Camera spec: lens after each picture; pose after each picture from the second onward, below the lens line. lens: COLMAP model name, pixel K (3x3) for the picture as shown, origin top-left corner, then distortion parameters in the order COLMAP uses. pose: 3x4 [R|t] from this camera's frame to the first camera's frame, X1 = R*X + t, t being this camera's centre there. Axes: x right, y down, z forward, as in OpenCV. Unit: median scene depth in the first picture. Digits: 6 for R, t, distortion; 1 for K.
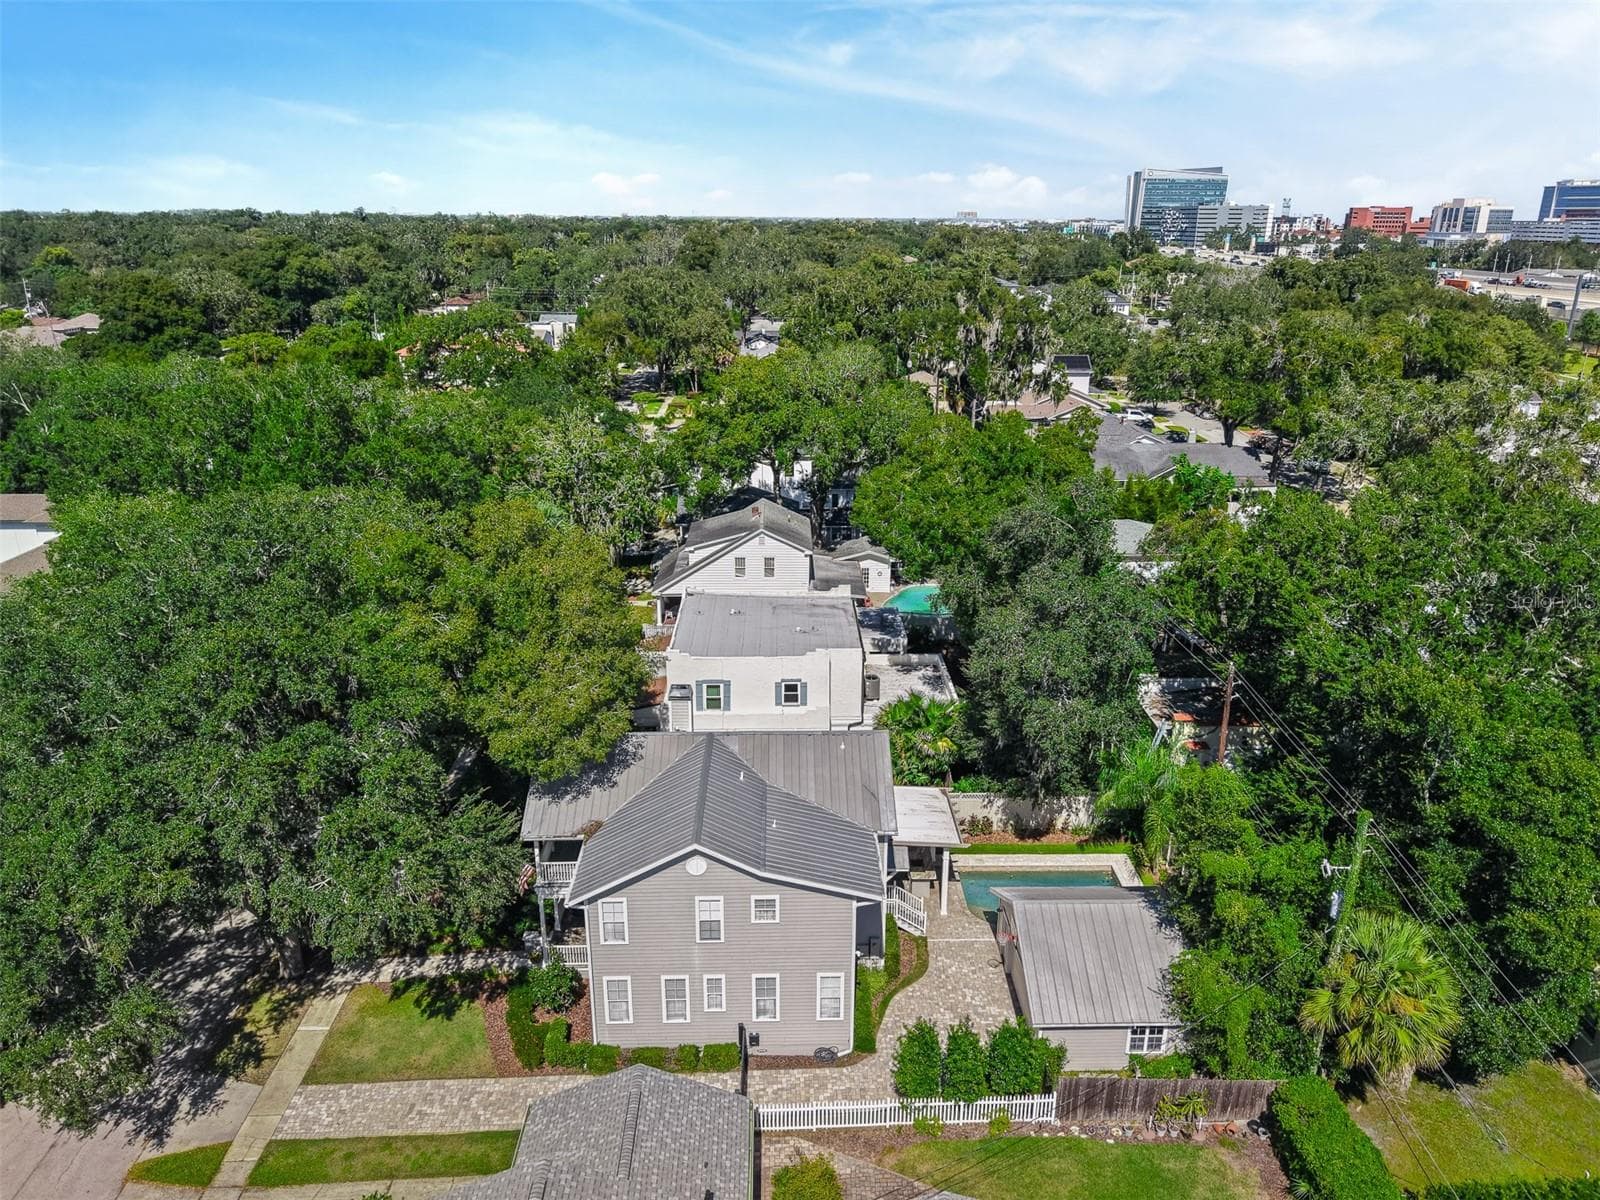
lens RADIAL K [[1105.6, 0, 836.0], [0, 1105.6, 597.3], [0, 0, 1]] dist [0.013890, -0.006657]
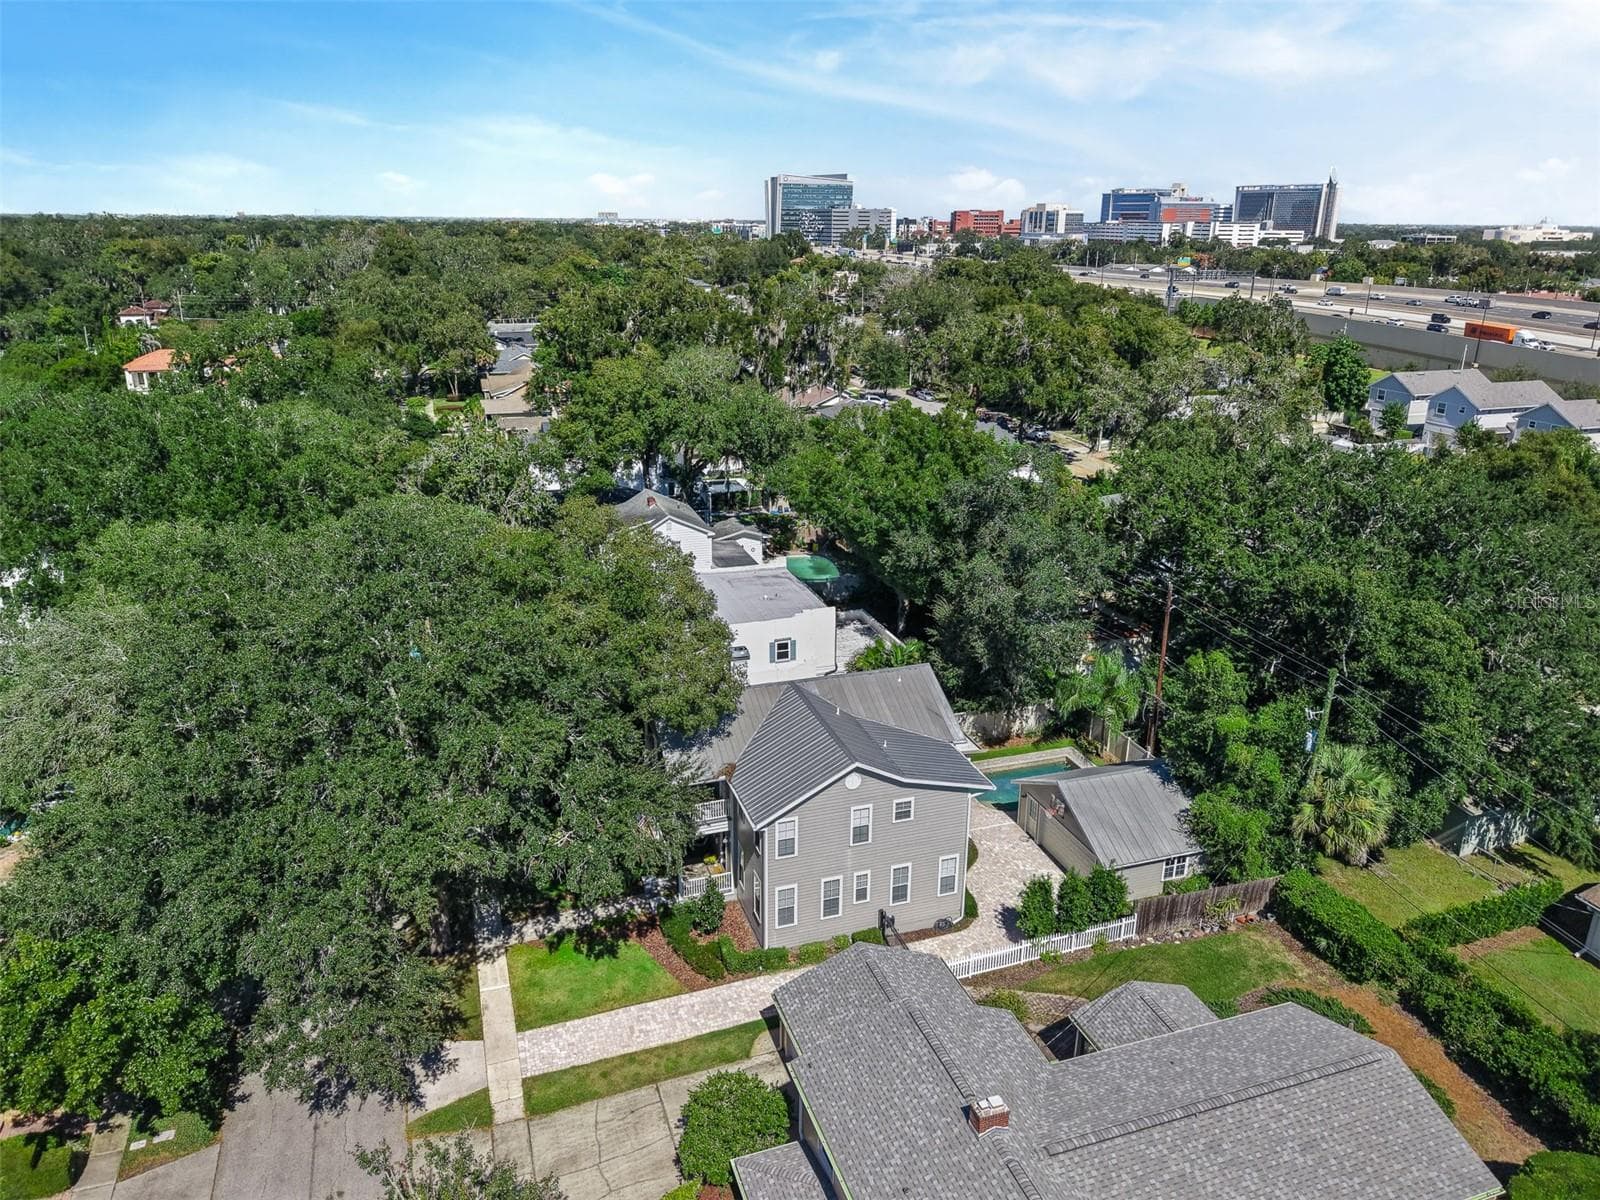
lens RADIAL K [[1056.5, 0, 802.9], [0, 1056.5, 574.1], [0, 0, 1]] dist [0.028976, -0.027697]
pose [[0.959398, -0.089174, 0.267589, -0.400836], [0.090822, 0.995848, 0.006239, 0.002734], [-0.267035, 0.018317, 0.963513, -0.092756]]
